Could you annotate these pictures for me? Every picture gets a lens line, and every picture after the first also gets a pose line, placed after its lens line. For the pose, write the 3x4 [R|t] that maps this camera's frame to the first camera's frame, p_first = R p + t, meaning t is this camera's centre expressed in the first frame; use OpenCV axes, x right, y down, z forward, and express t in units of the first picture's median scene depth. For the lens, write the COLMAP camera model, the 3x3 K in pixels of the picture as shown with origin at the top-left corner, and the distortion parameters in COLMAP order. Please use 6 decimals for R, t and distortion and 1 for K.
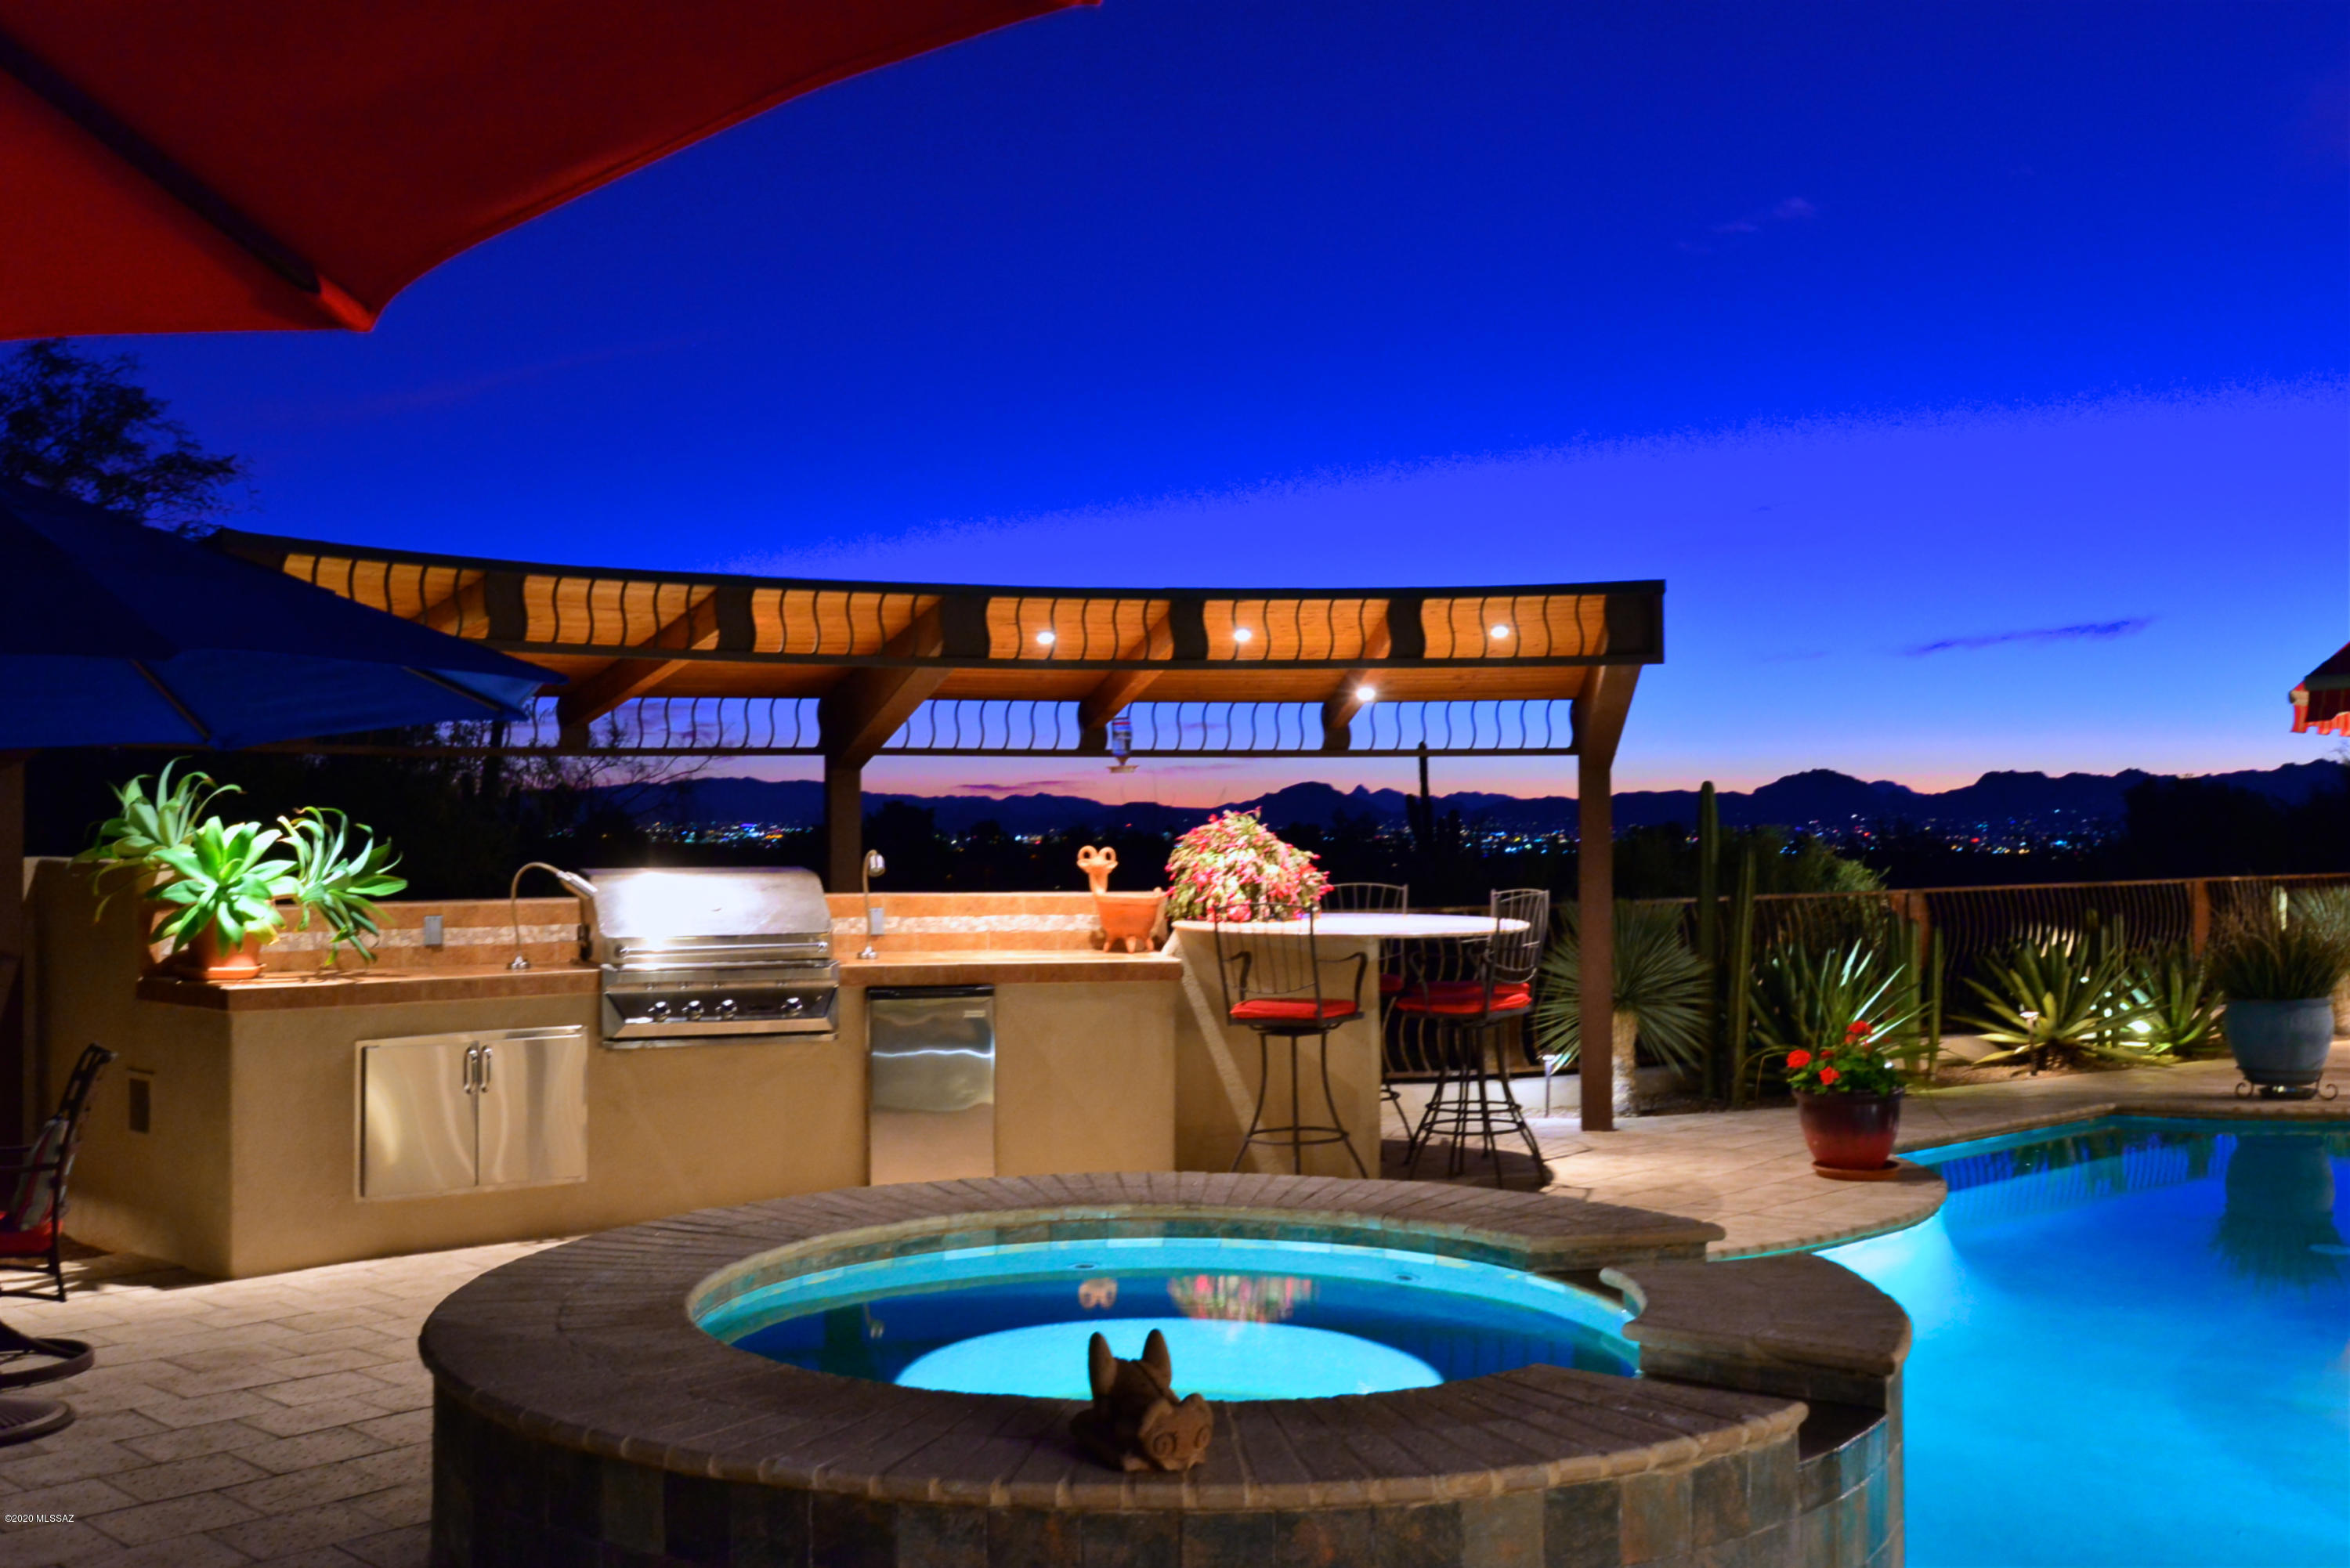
lens RADIAL K [[2344.0, 0, 1174.5], [0, 2344.0, 793.2], [0, 0, 1]] dist [-0.002515, 0.000000]
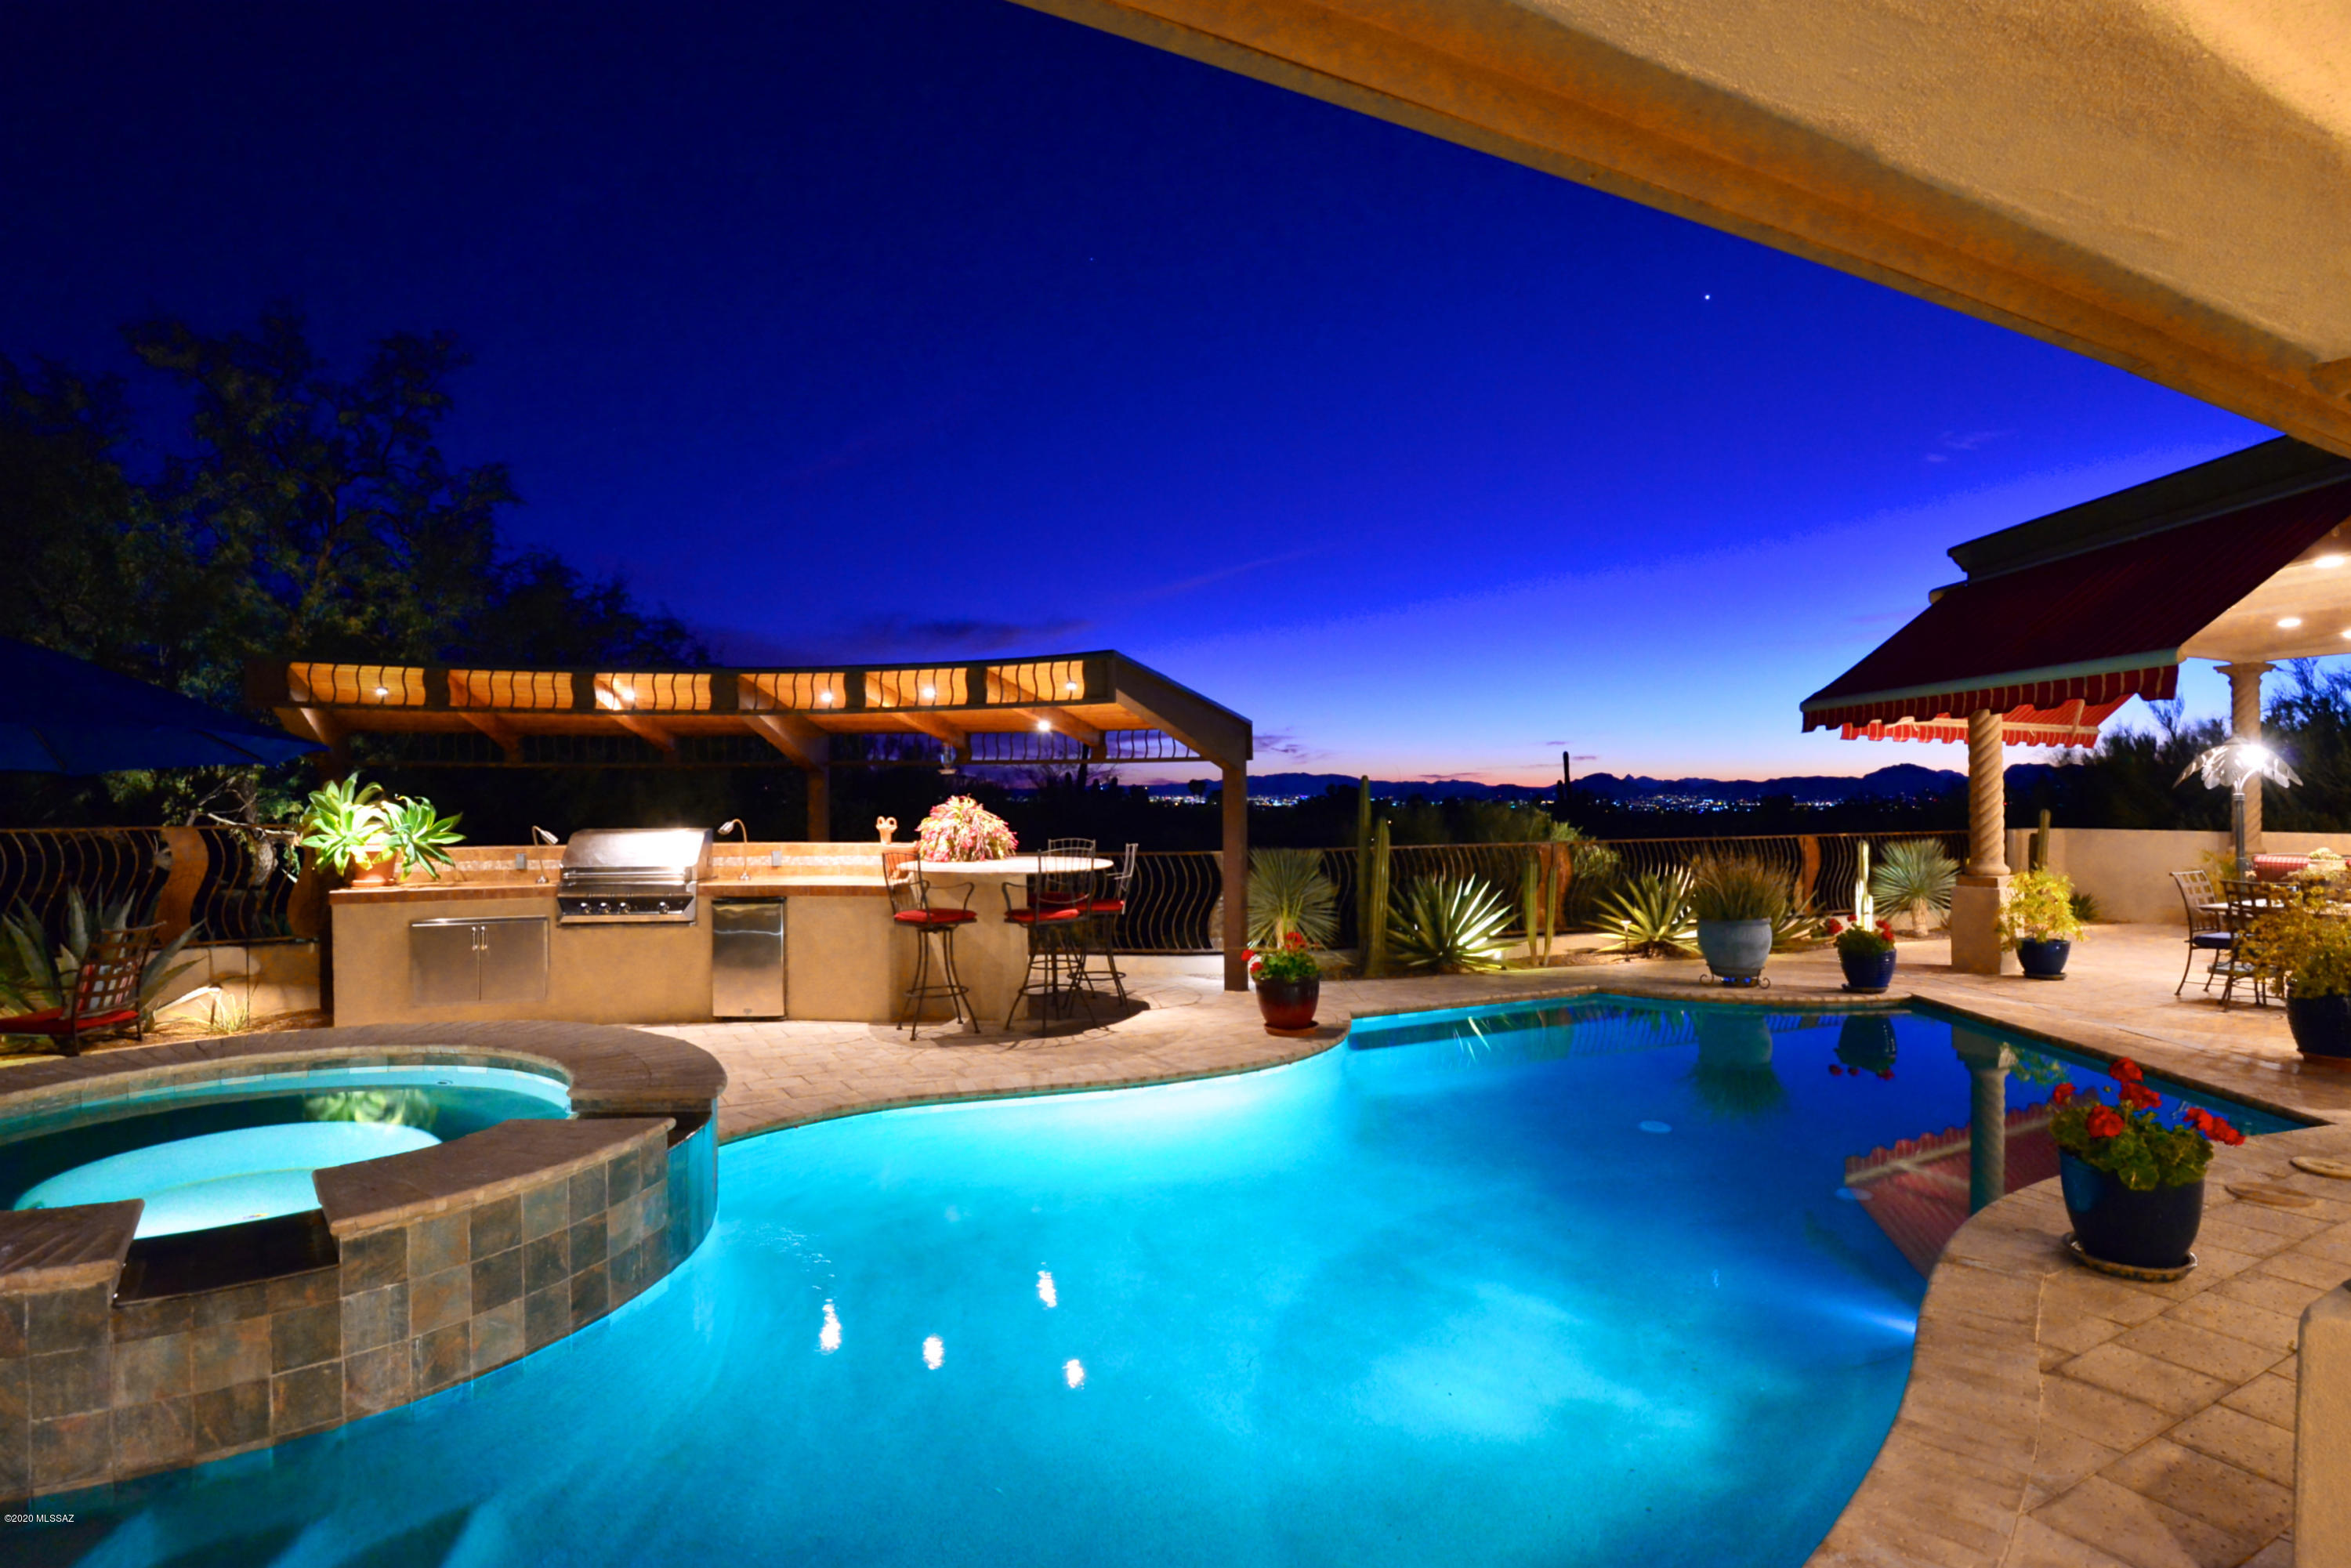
lens RADIAL K [[1184.5, 0, 1180.8], [0, 1184.5, 790.6], [0, 0, 1]] dist [-0.017915, -0.007607]
pose [[0.960271, -0.003693, -0.279045, 0.445578], [0.006062, 0.999953, 0.007630, -0.002178], [0.279004, -0.009019, 0.960248, 0.237306]]
